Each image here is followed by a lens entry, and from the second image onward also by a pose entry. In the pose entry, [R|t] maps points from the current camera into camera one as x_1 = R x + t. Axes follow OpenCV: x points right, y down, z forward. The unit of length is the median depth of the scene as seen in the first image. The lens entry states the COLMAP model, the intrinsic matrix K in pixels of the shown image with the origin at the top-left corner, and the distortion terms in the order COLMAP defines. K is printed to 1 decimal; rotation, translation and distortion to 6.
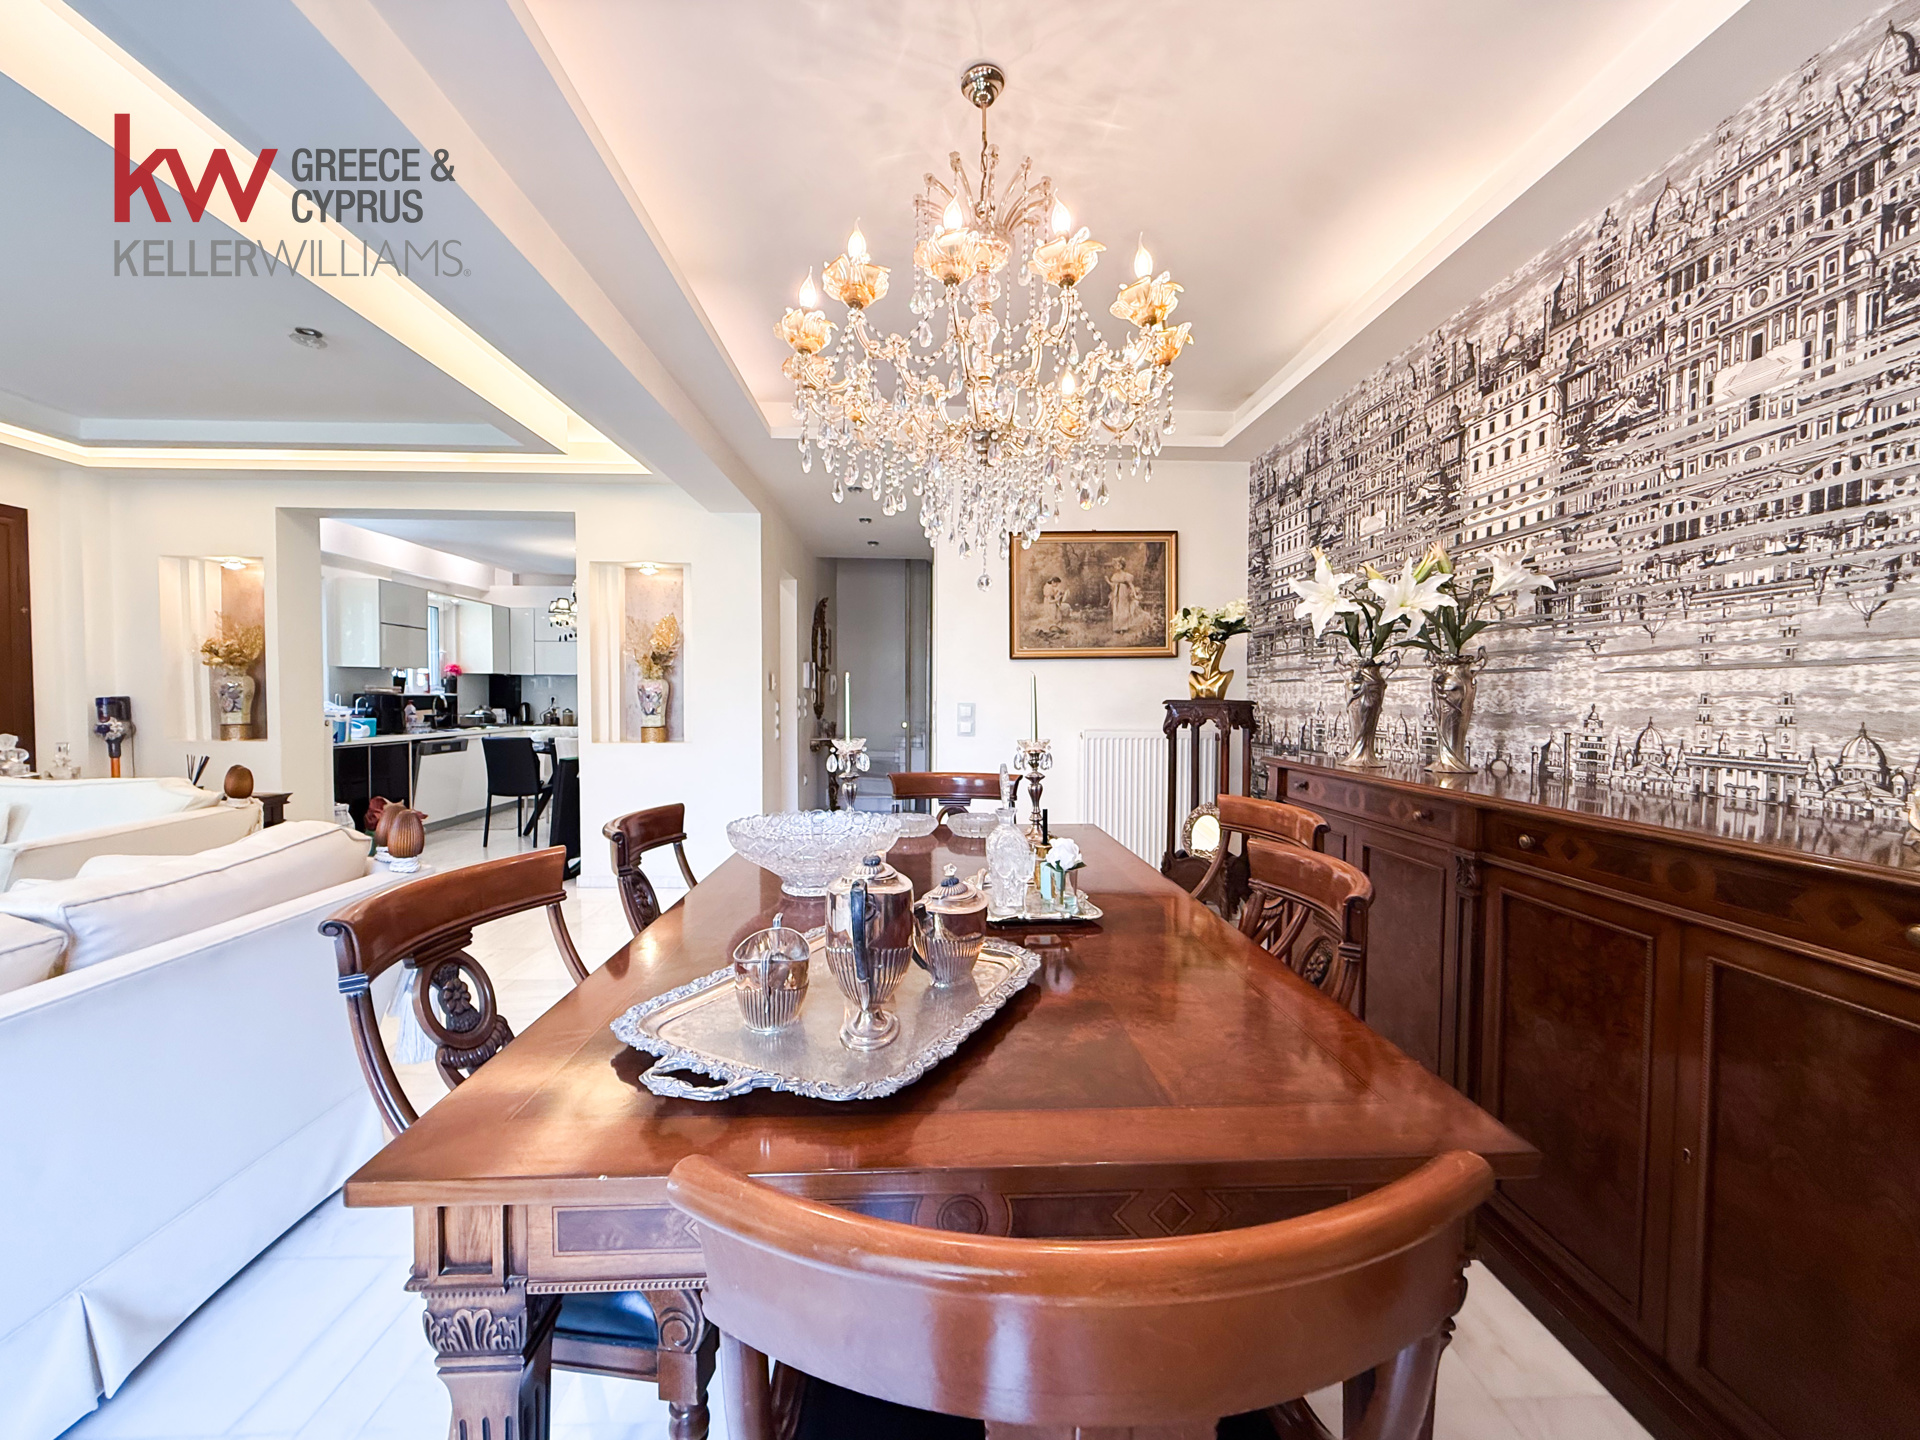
lens RADIAL K [[773.5, 0, 960.0], [0, 773.5, 720.0], [0, 0, 1]] dist [-0.000684, 0.000266]
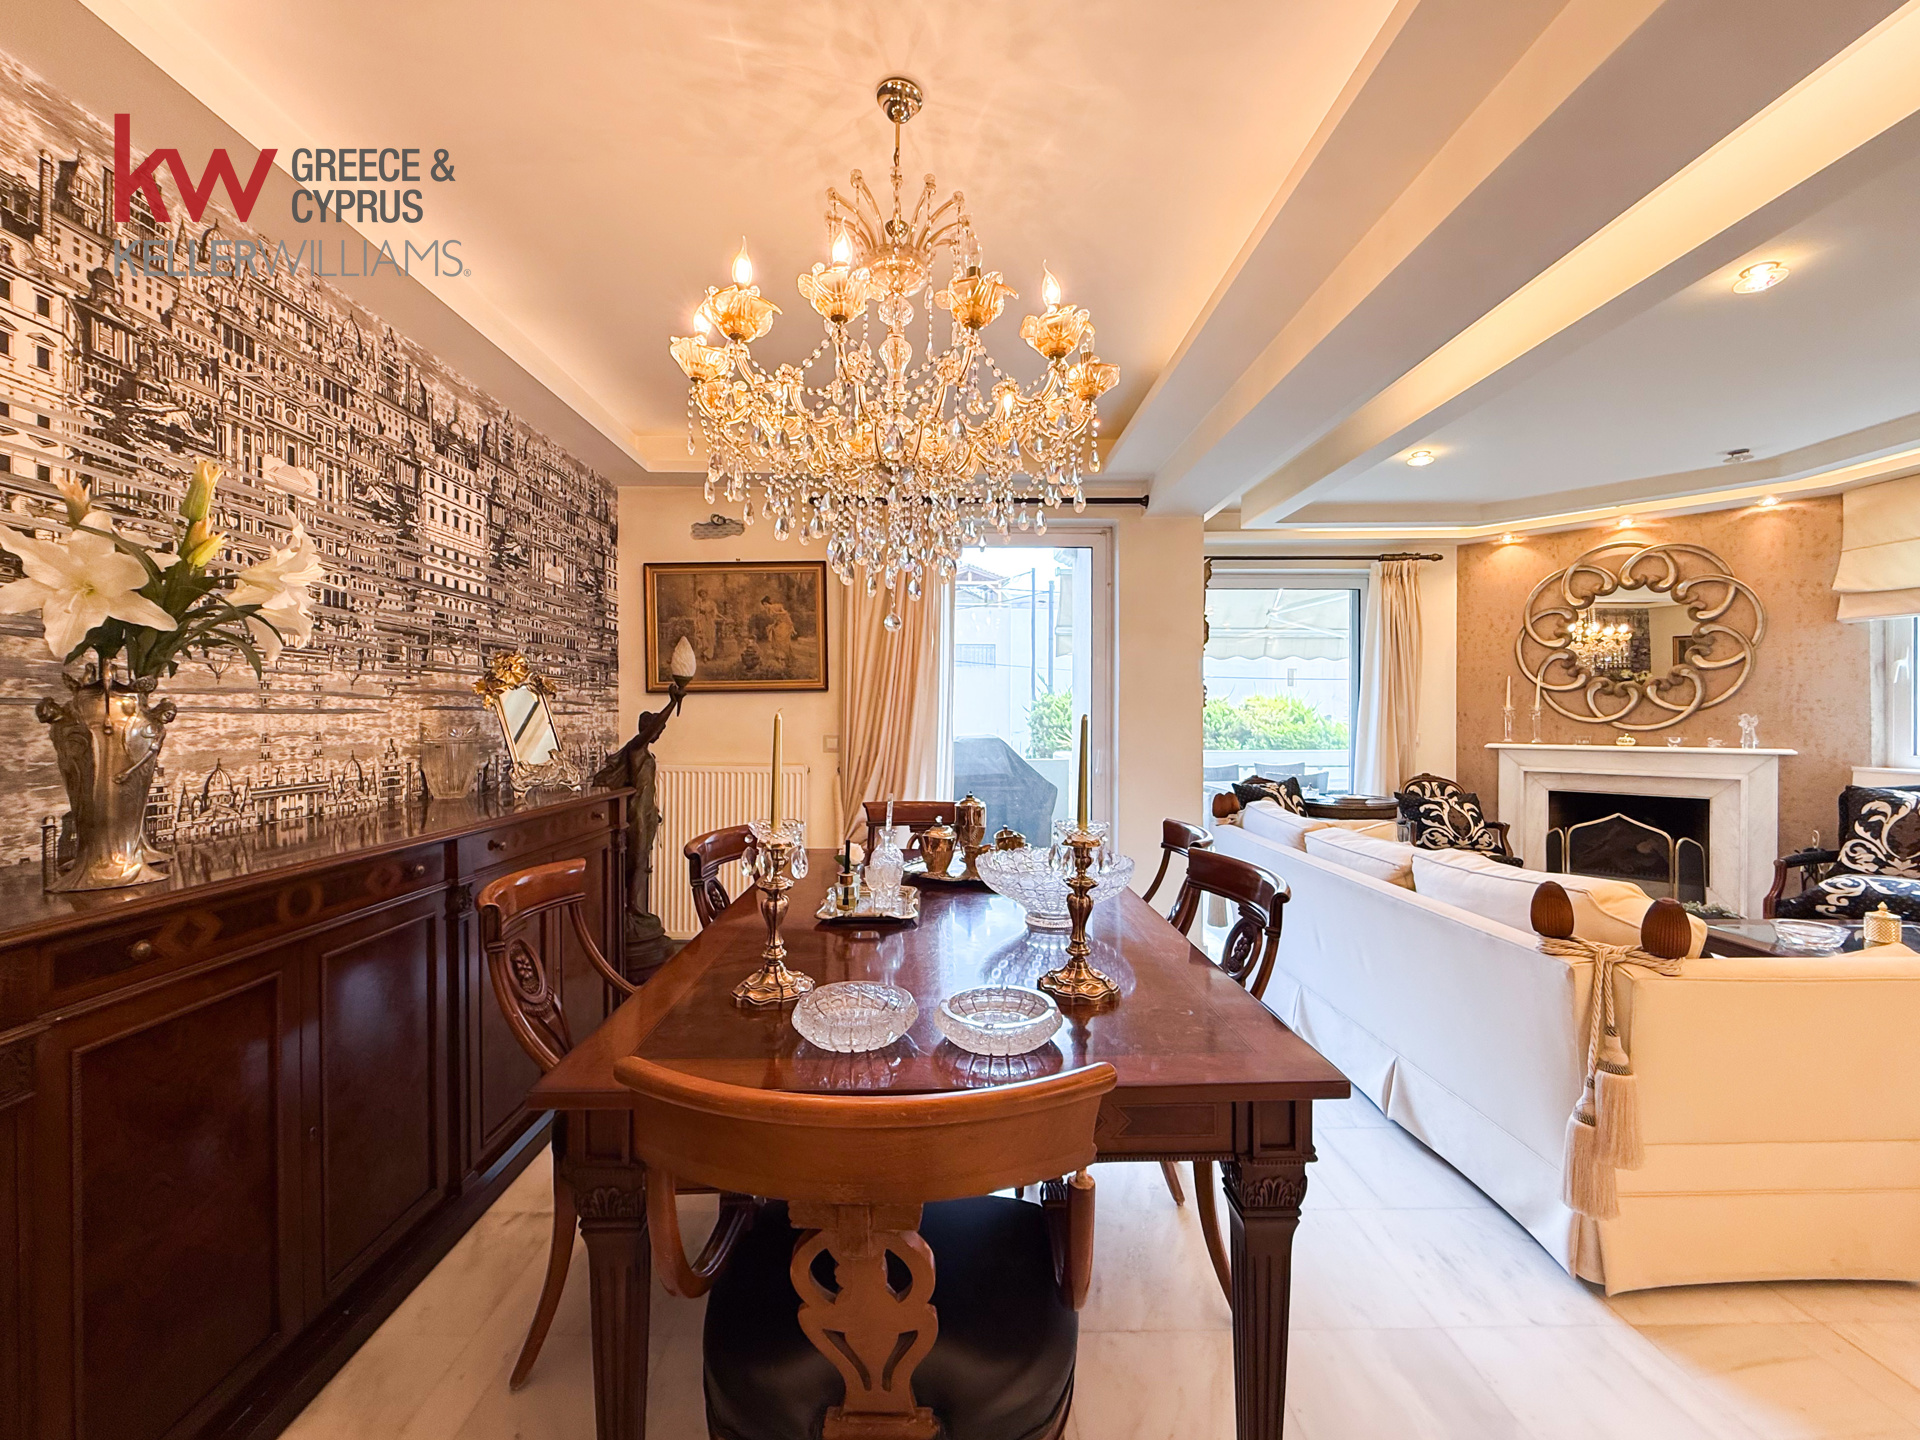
lens RADIAL K [[783.2, 0, 960.0], [0, 783.2, 720.0], [0, 0, 1]] dist [-0.000807, -0.000502]
pose [[-0.999746, -0.008059, 0.021025, -0.071137], [-0.007358, 0.999422, 0.033186, -0.094546], [-0.021280, 0.033023, -0.999228, 2.006988]]
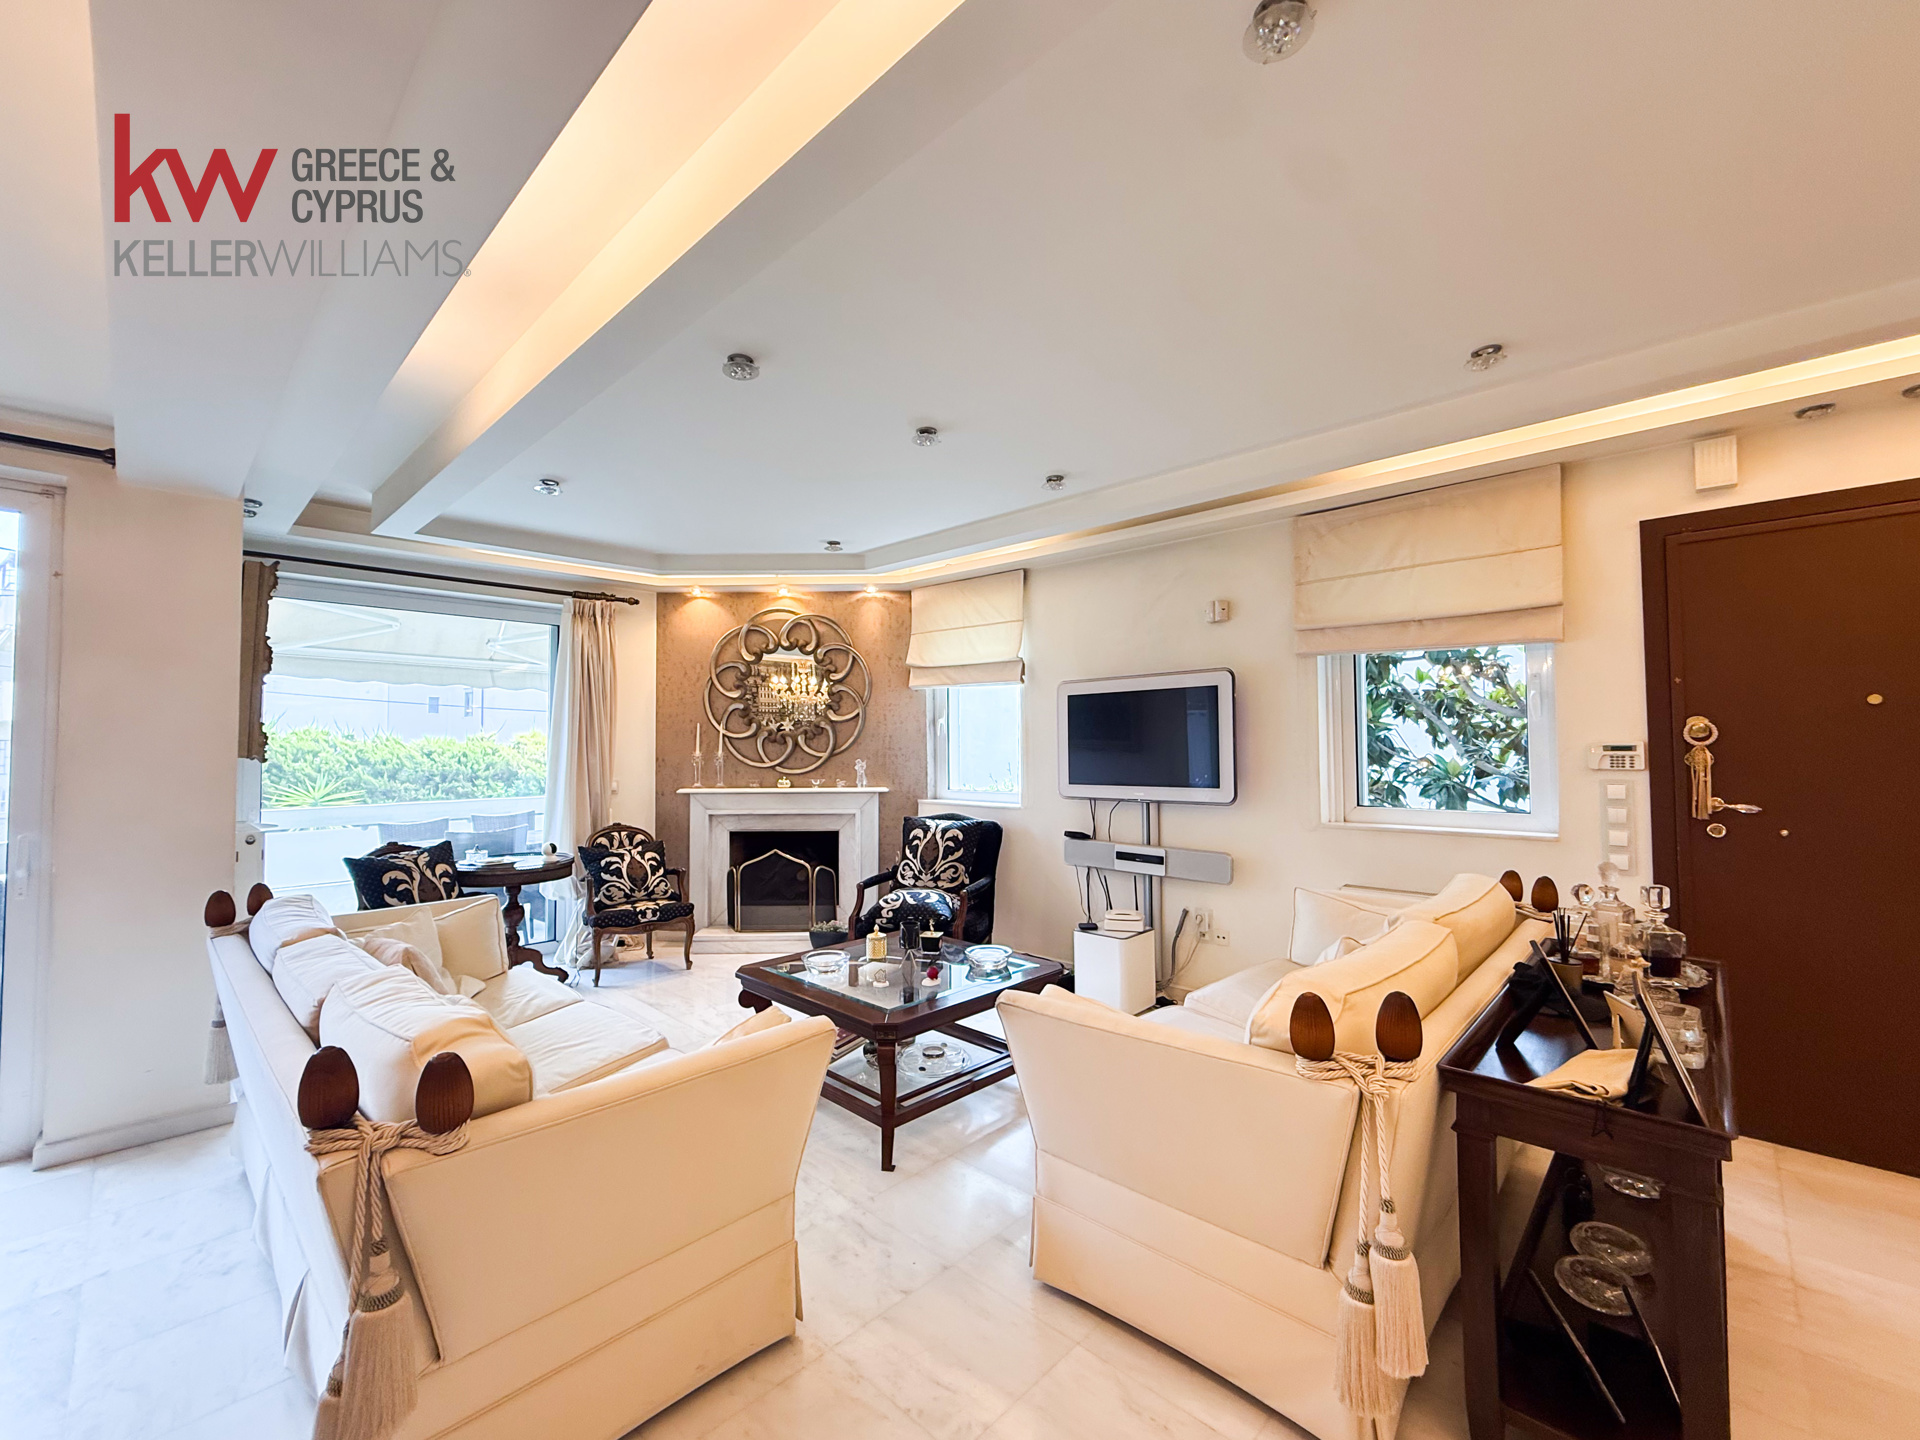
lens RADIAL K [[781.3, 0, 951.5], [0, 781.3, 721.7], [0, 0, 1]] dist [0.001577, 0.000079]
pose [[-0.722088, -0.026495, -0.691294, -0.674163], [-0.020211, 0.999648, -0.017202, -0.151770], [0.691506, 0.001550, -0.722369, 1.913522]]
